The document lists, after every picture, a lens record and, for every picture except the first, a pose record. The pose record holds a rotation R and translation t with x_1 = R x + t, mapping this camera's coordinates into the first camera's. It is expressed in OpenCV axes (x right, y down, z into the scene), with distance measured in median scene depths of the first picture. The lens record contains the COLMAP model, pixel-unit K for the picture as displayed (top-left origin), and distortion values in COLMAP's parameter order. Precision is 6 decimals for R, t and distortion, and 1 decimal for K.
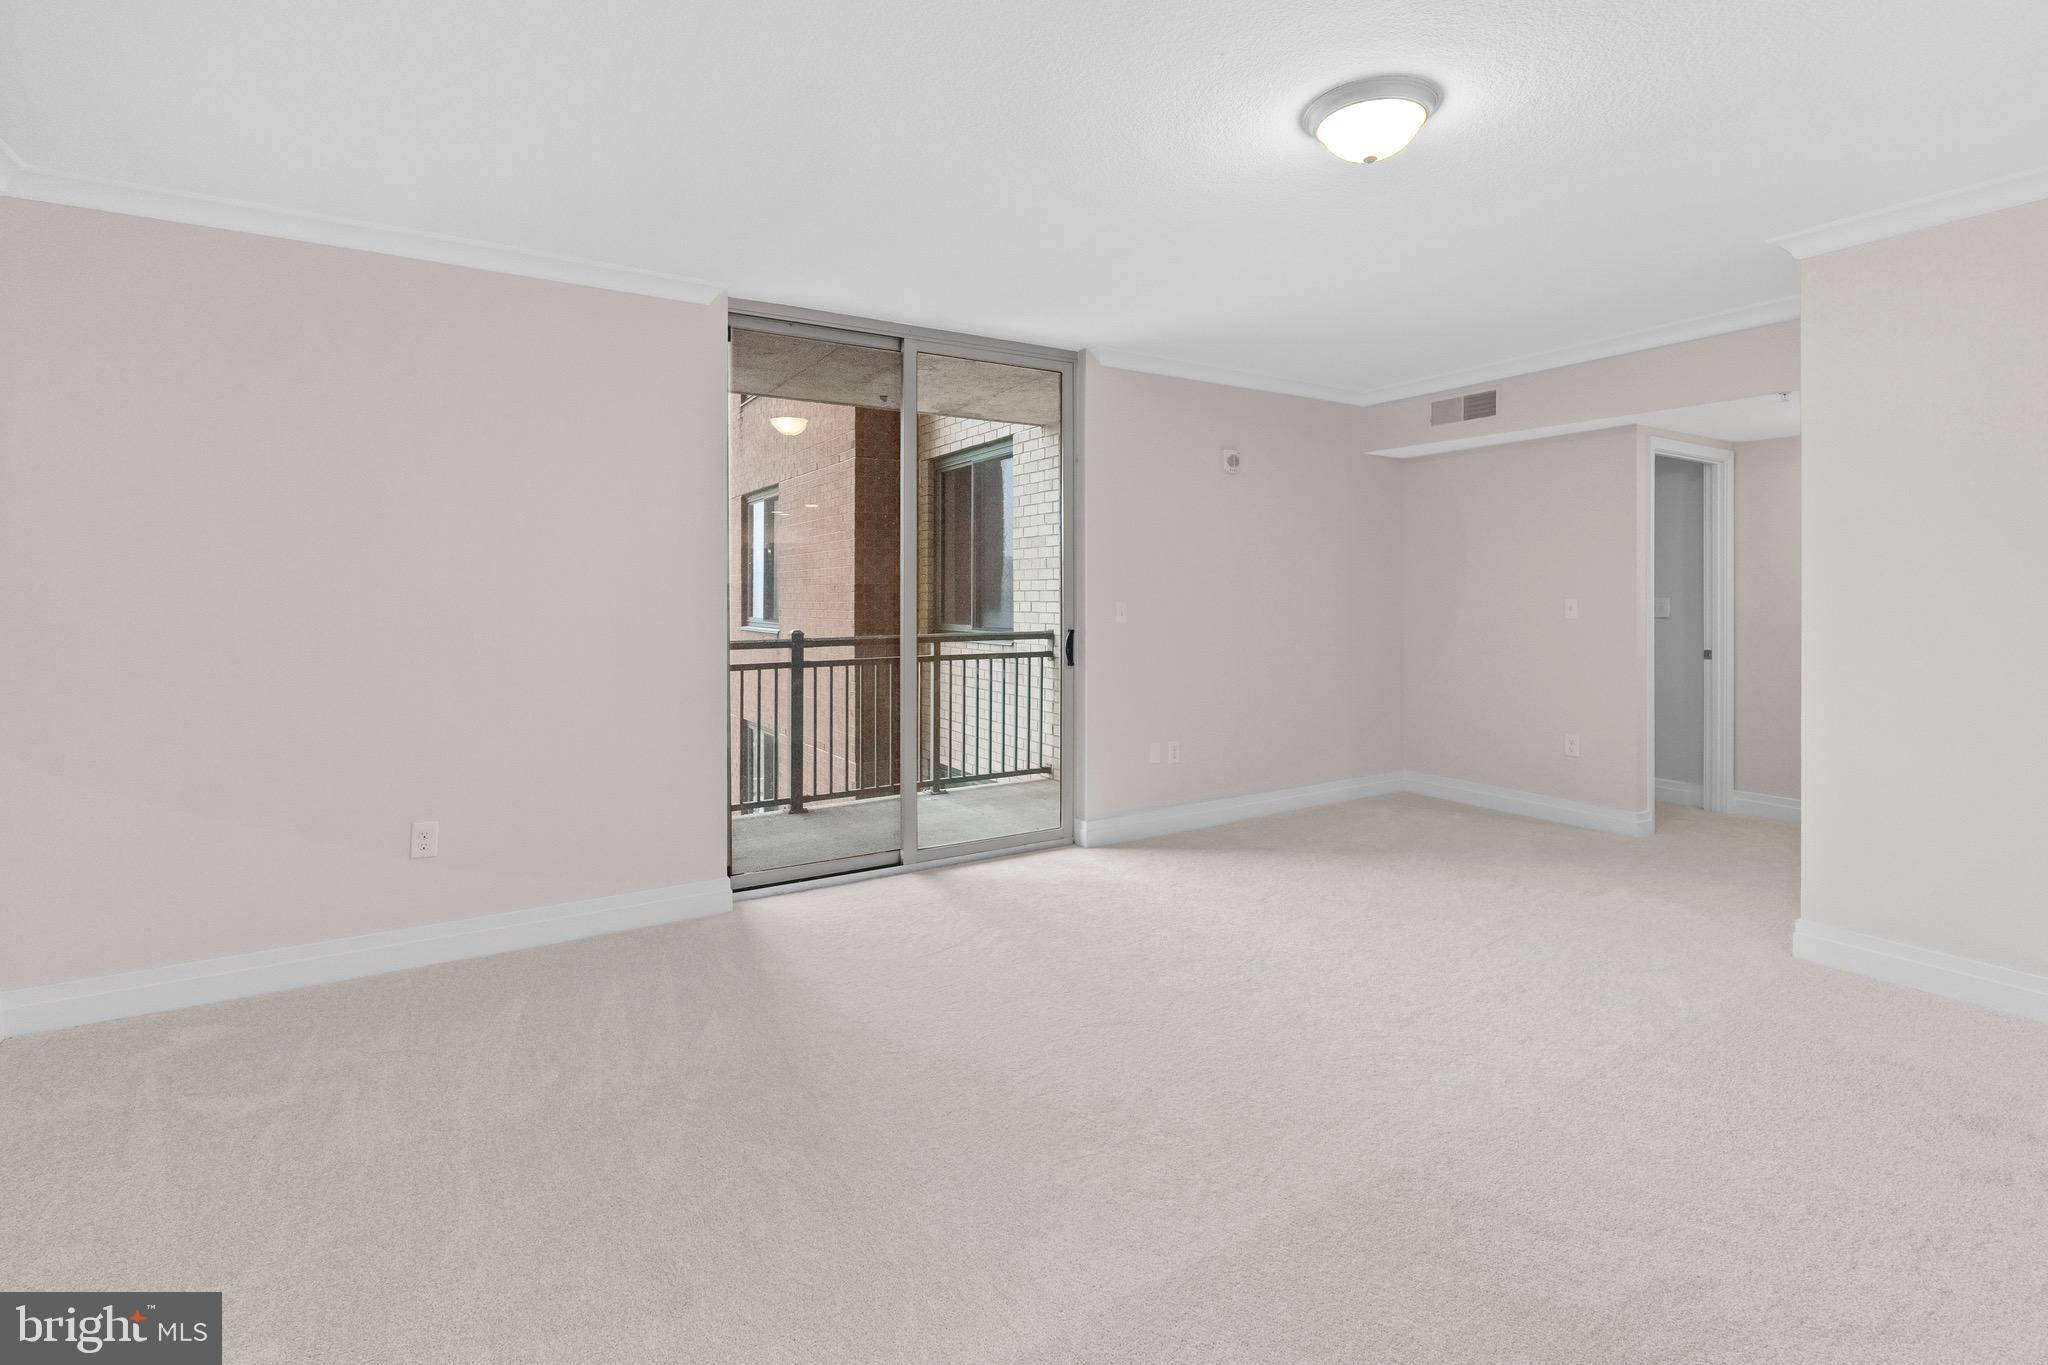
lens RADIAL K [[943.3, 0, 1032.2], [0, 943.3, 596.4], [0, 0, 1]] dist [-0.001760, 0.000535]
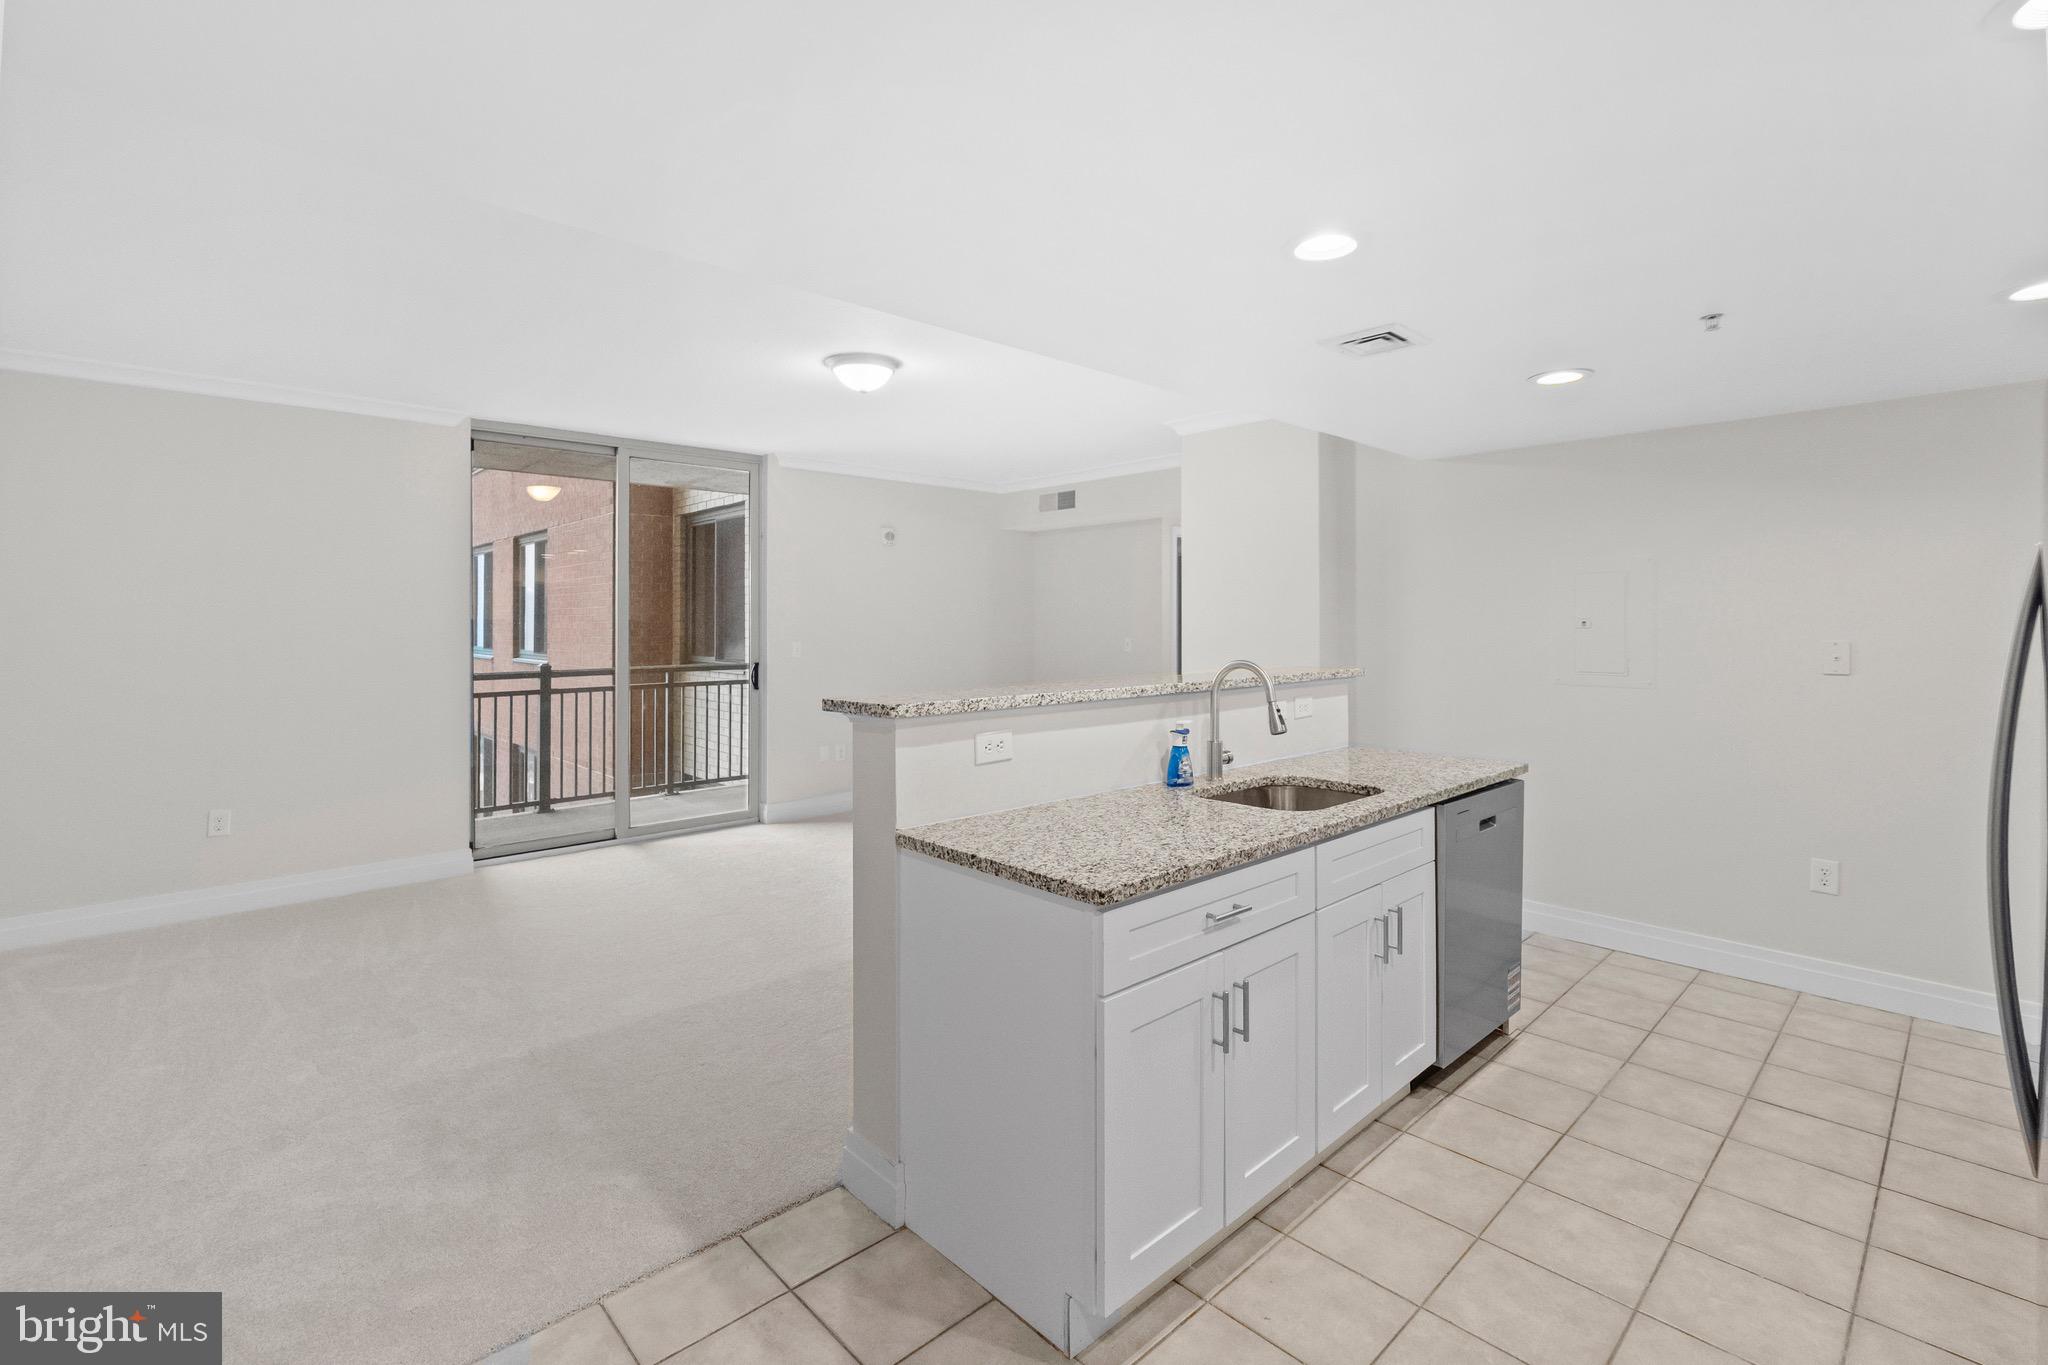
lens RADIAL K [[917.4, 0, 1025.3], [0, 917.4, 622.7], [0, 0, 1]] dist [-0.003031, -0.000407]
pose [[0.981694, 0.001004, 0.190462, 0.134942], [-0.000865, 0.999999, -0.000816, -0.016639], [-0.190462, 0.000636, 0.981694, -0.285348]]
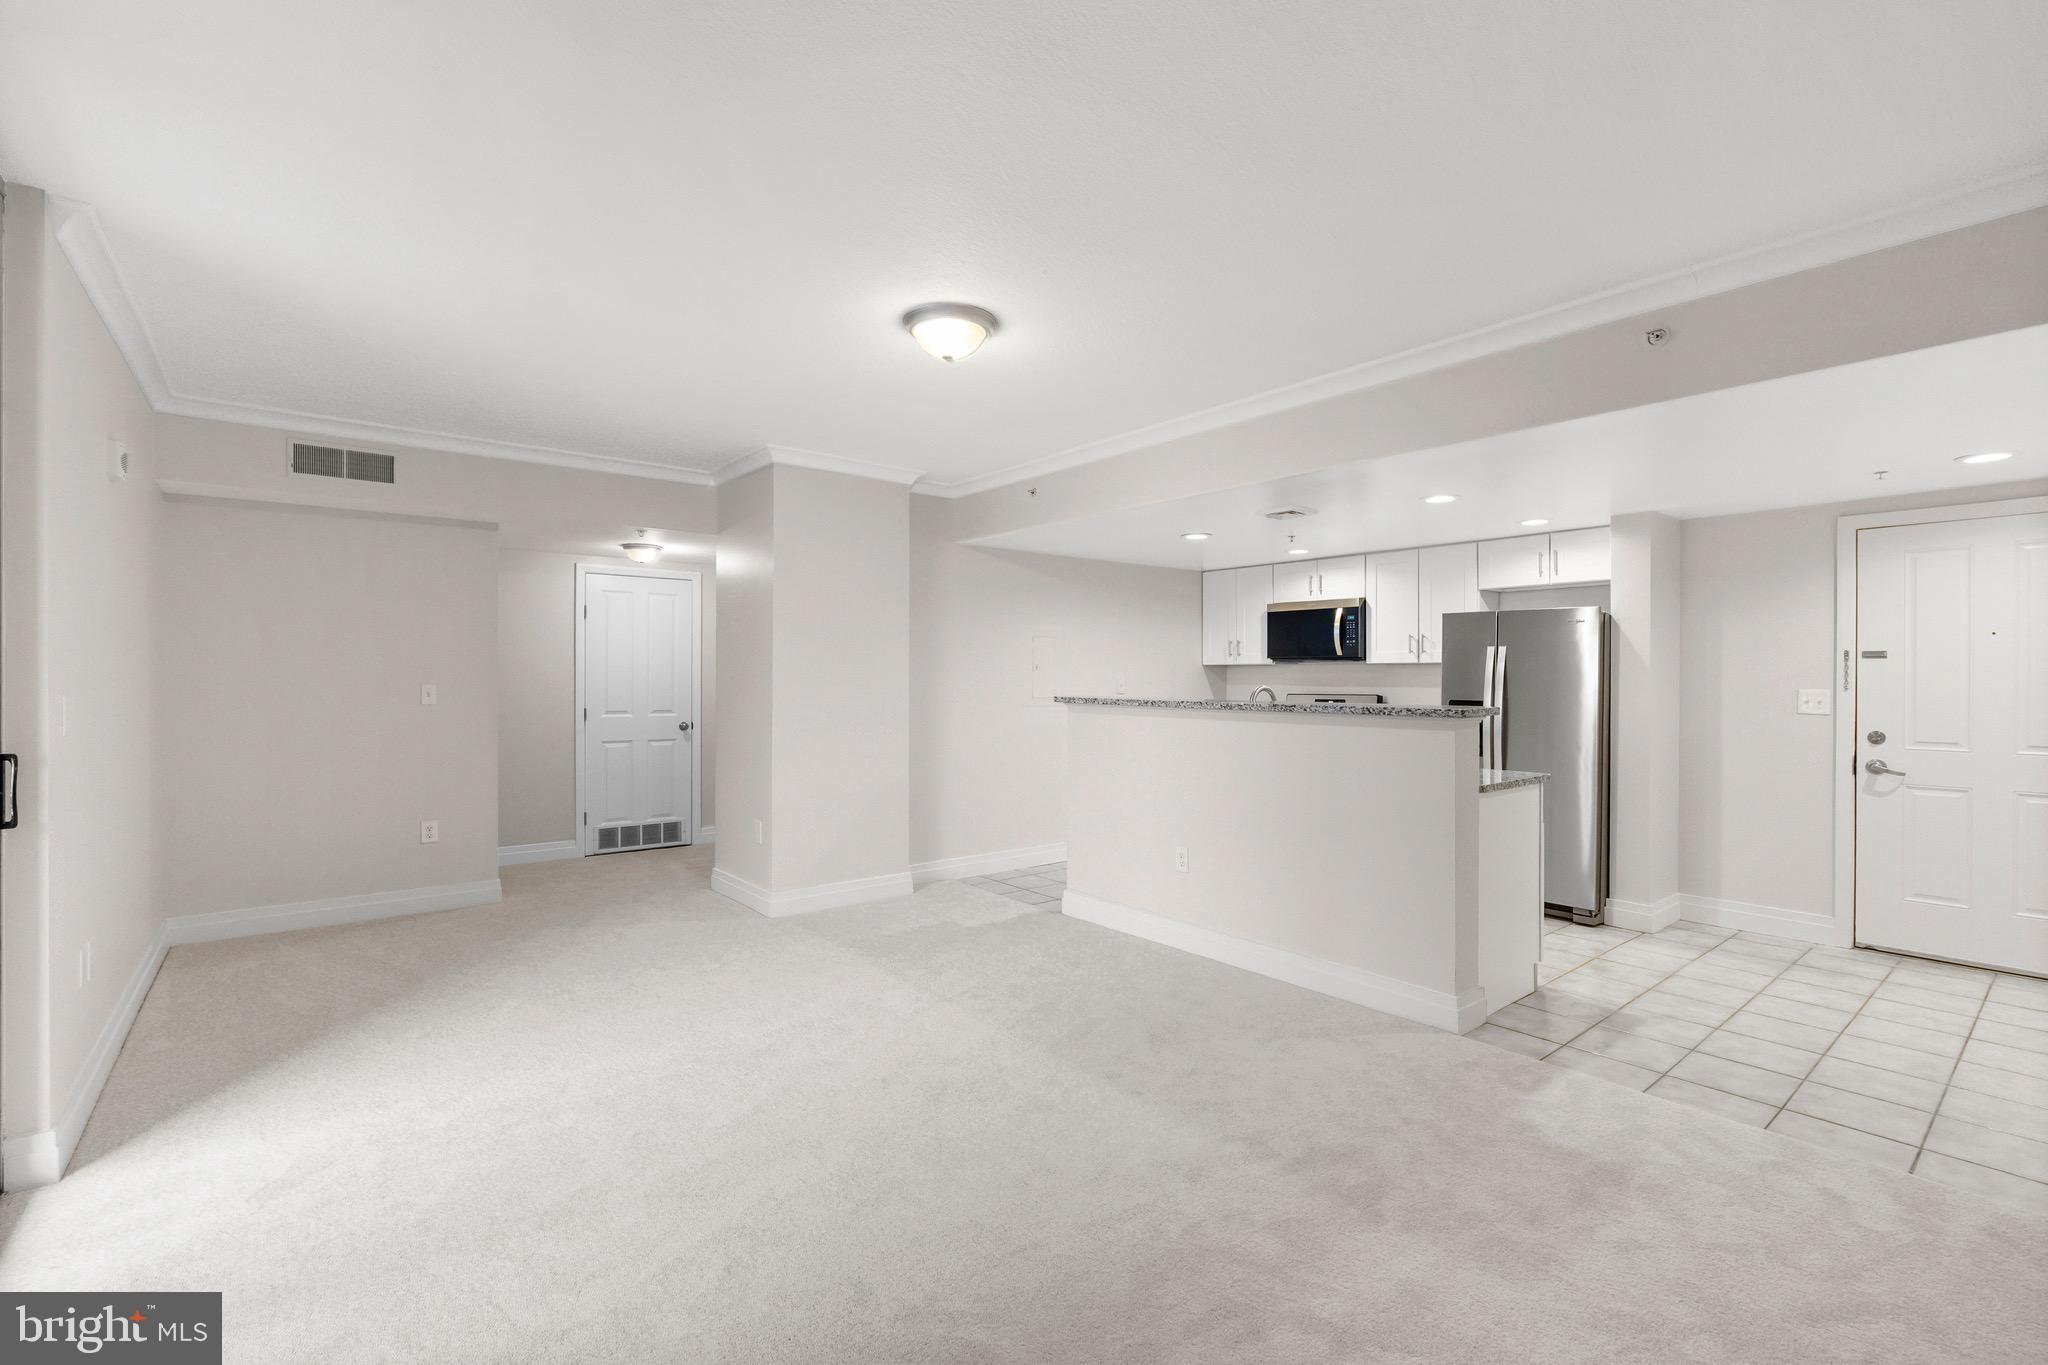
lens RADIAL K [[898.7, 0, 1024.0], [0, 898.7, 682.5], [0, 0, 1]] dist [-0.001375, 0.000037]
pose [[-0.113901, -0.005904, 0.993475, -0.378850], [-0.001335, 0.999982, 0.005790, -0.004688], [-0.993491, -0.000666, -0.113907, 0.423593]]
